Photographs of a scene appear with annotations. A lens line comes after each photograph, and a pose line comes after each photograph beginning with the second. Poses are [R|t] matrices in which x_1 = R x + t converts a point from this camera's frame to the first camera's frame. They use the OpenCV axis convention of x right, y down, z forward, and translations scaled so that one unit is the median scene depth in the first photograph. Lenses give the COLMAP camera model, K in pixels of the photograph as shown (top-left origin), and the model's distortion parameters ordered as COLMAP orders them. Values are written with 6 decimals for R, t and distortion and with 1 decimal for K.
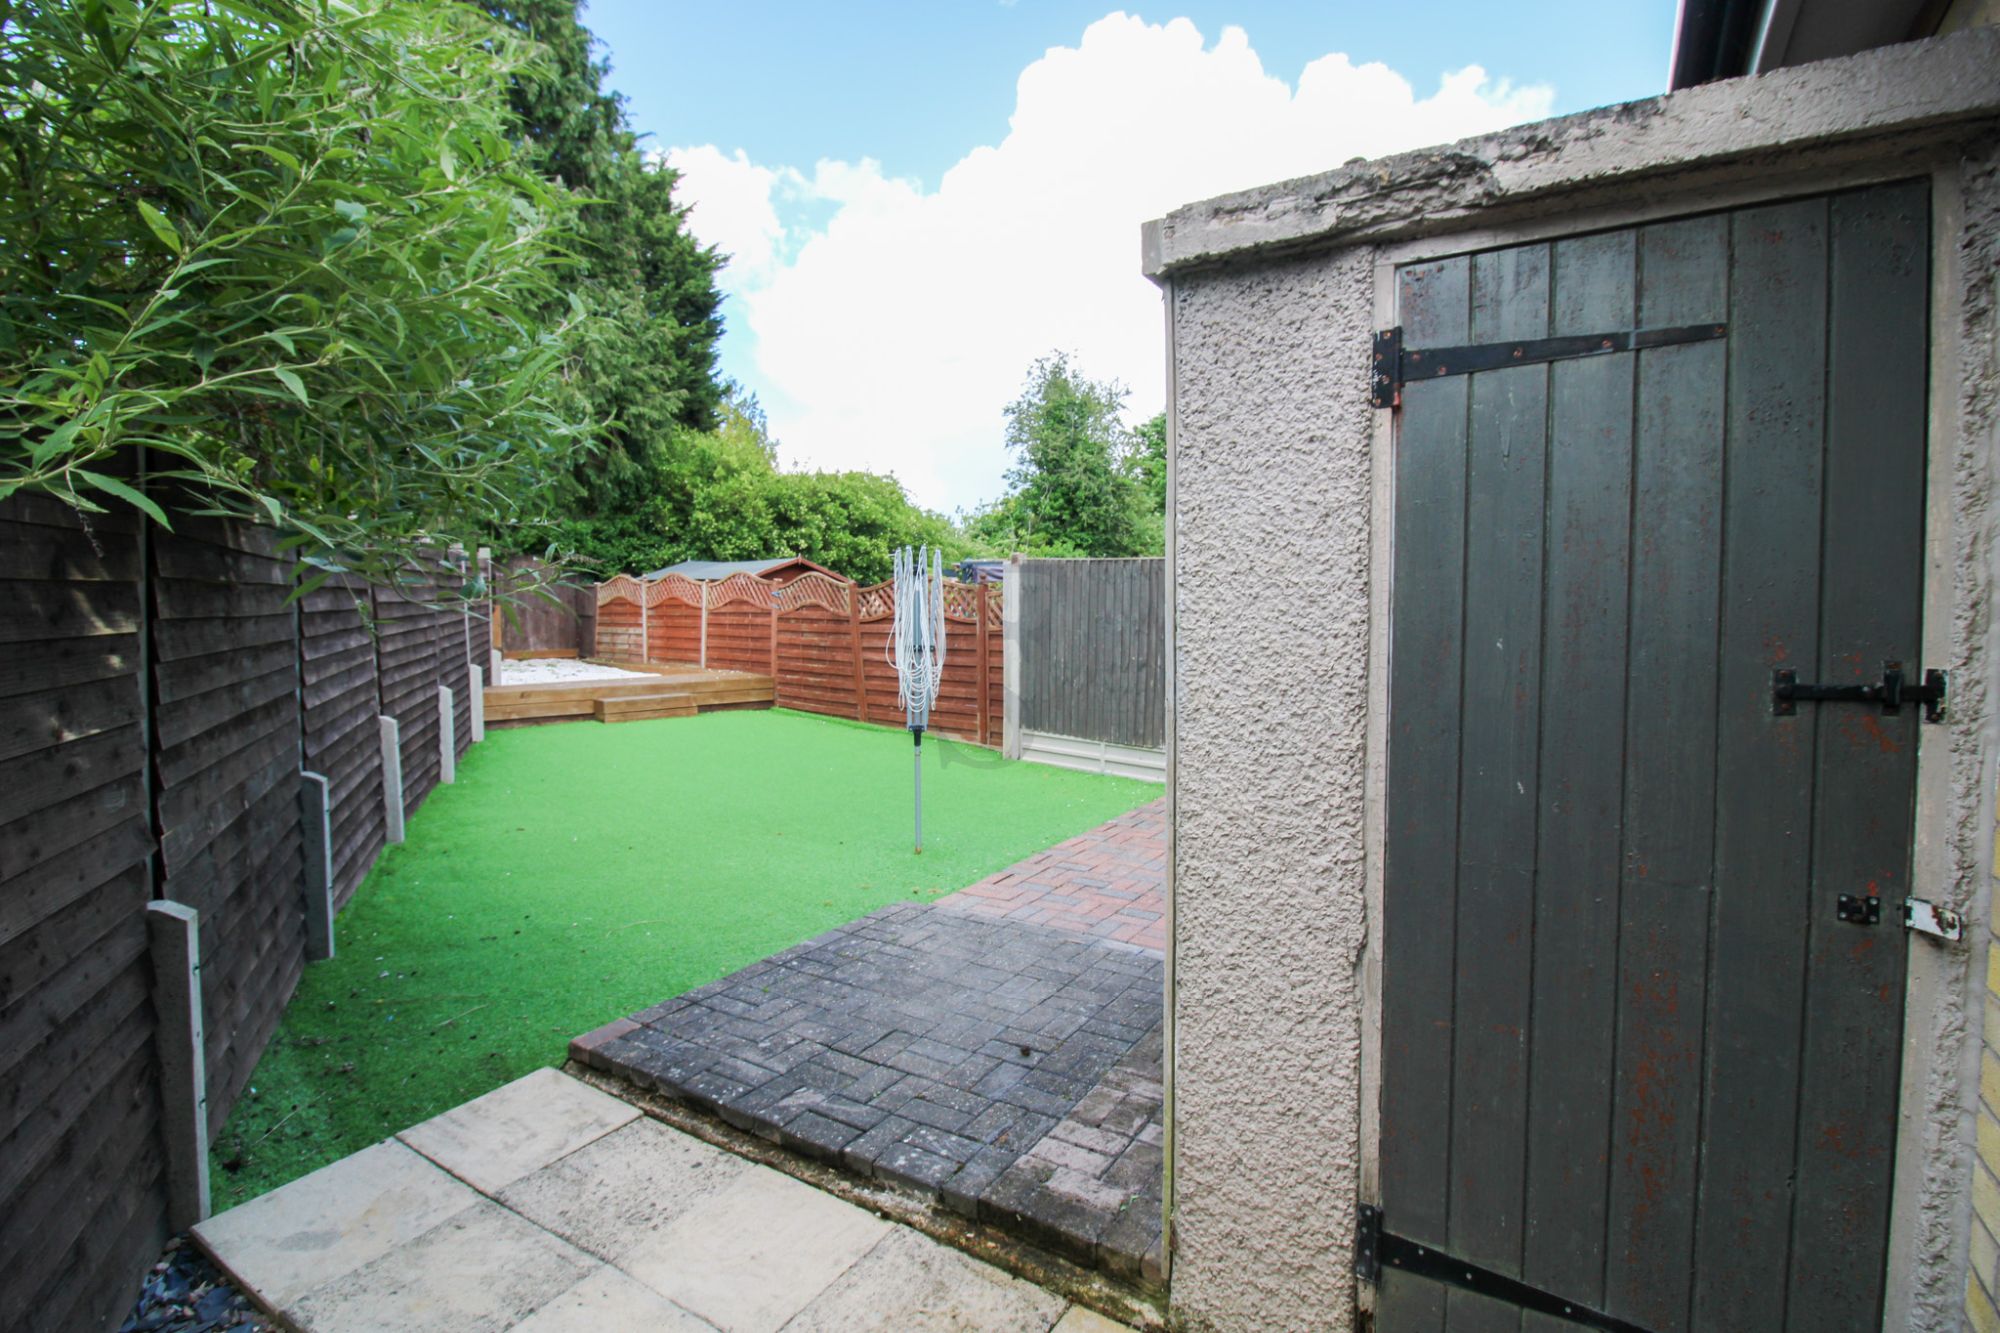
lens RADIAL K [[957.1, 0, 1007.9], [0, 957.1, 658.2], [0, 0, 1]] dist [-0.012252, -0.004354]
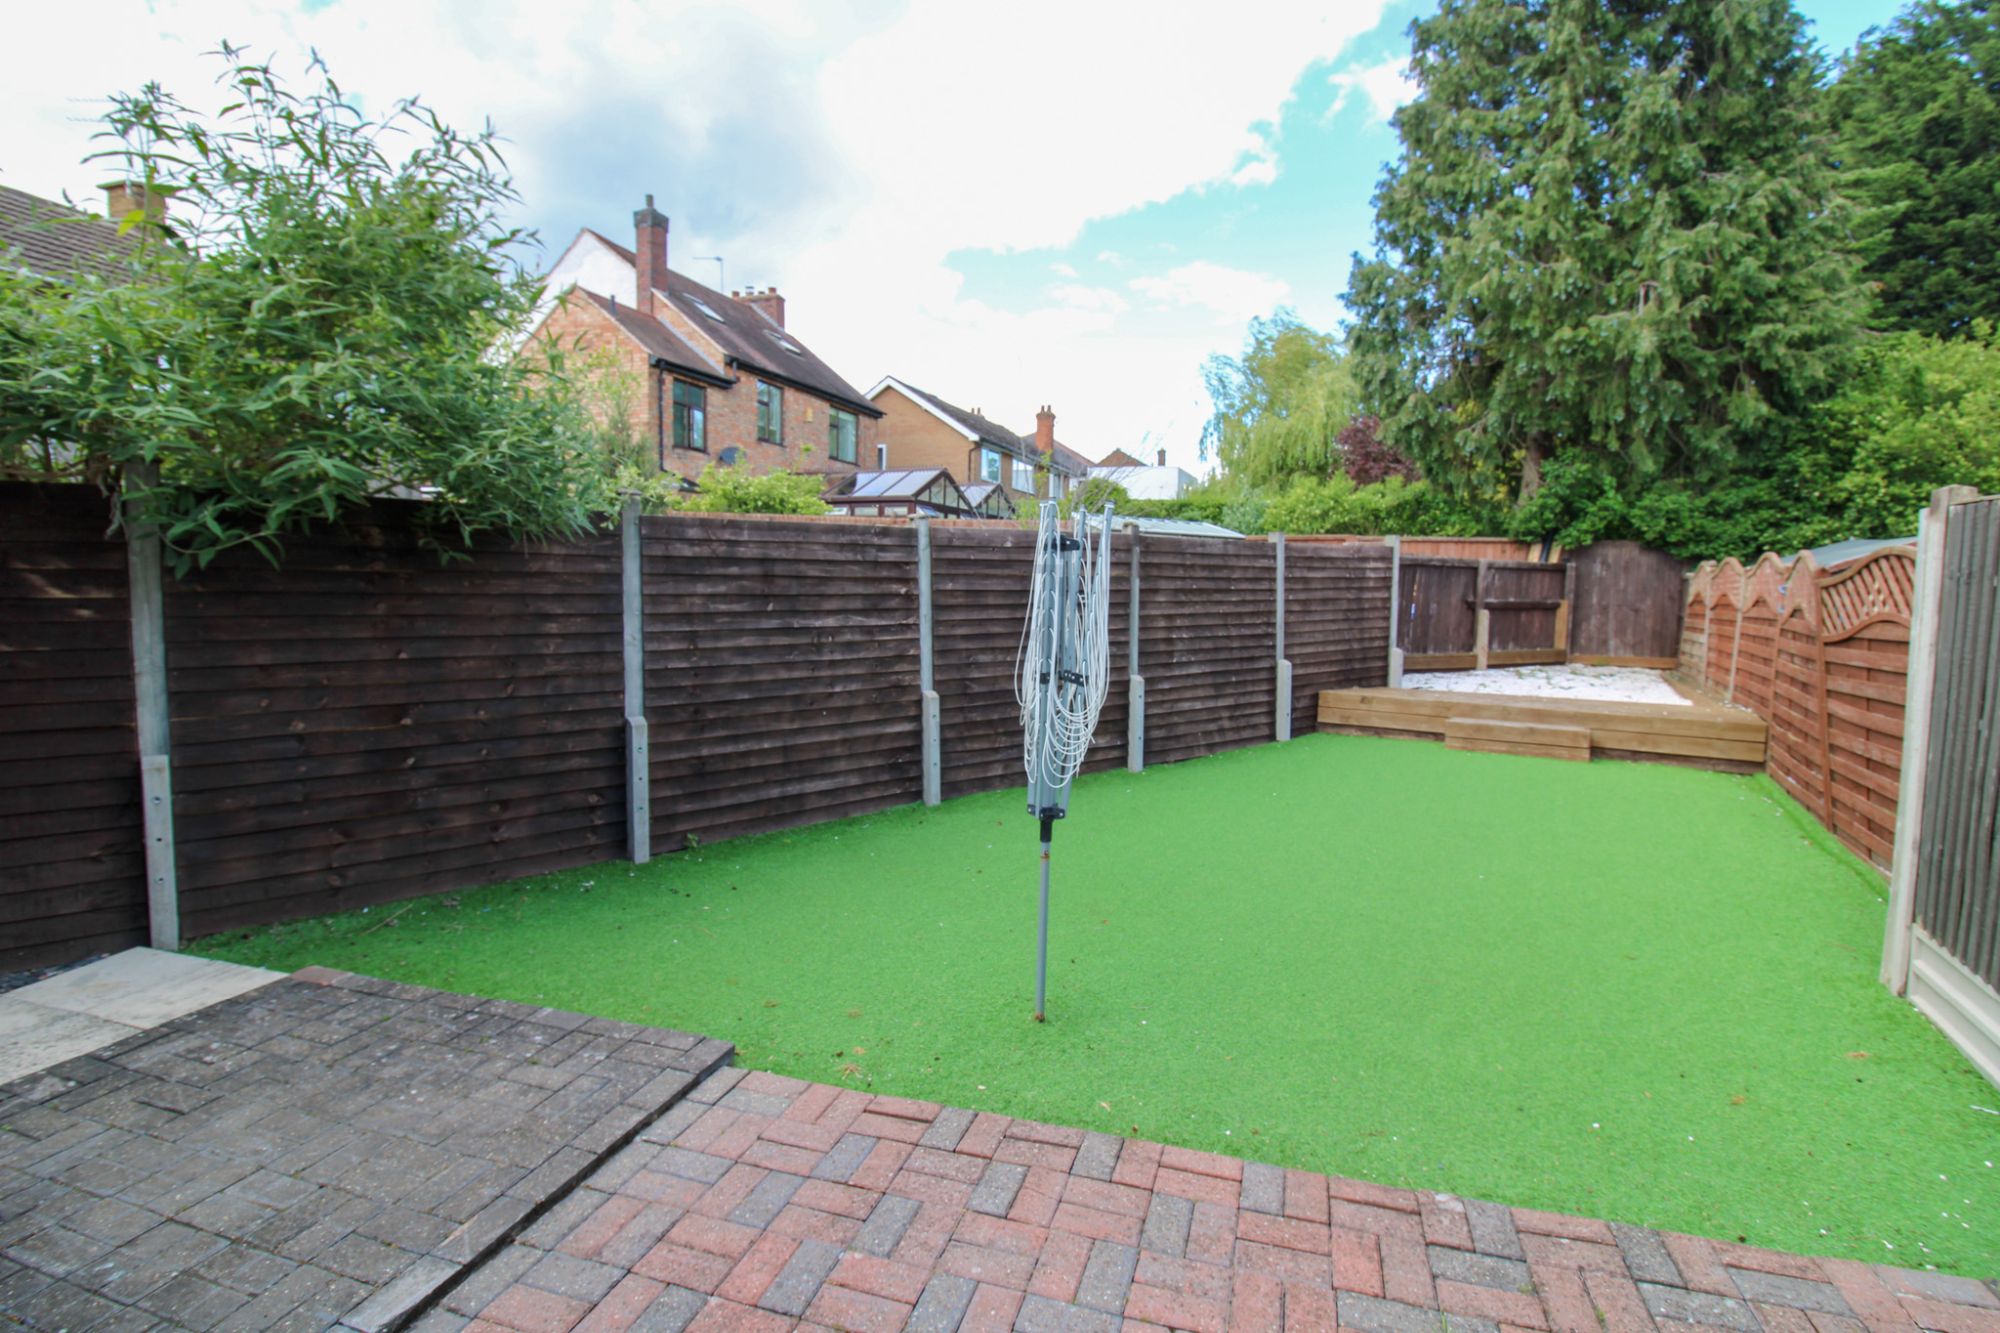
lens RADIAL K [[957.1, 0, 1008.8], [0, 957.1, 662.8], [0, 0, 1]] dist [-0.012252, -0.004354]
pose [[0.254377, 0.085140, -0.963350, 0.522108], [-0.075152, 0.994845, 0.068079, -0.062605], [0.964181, 0.055080, 0.259464, 0.953117]]
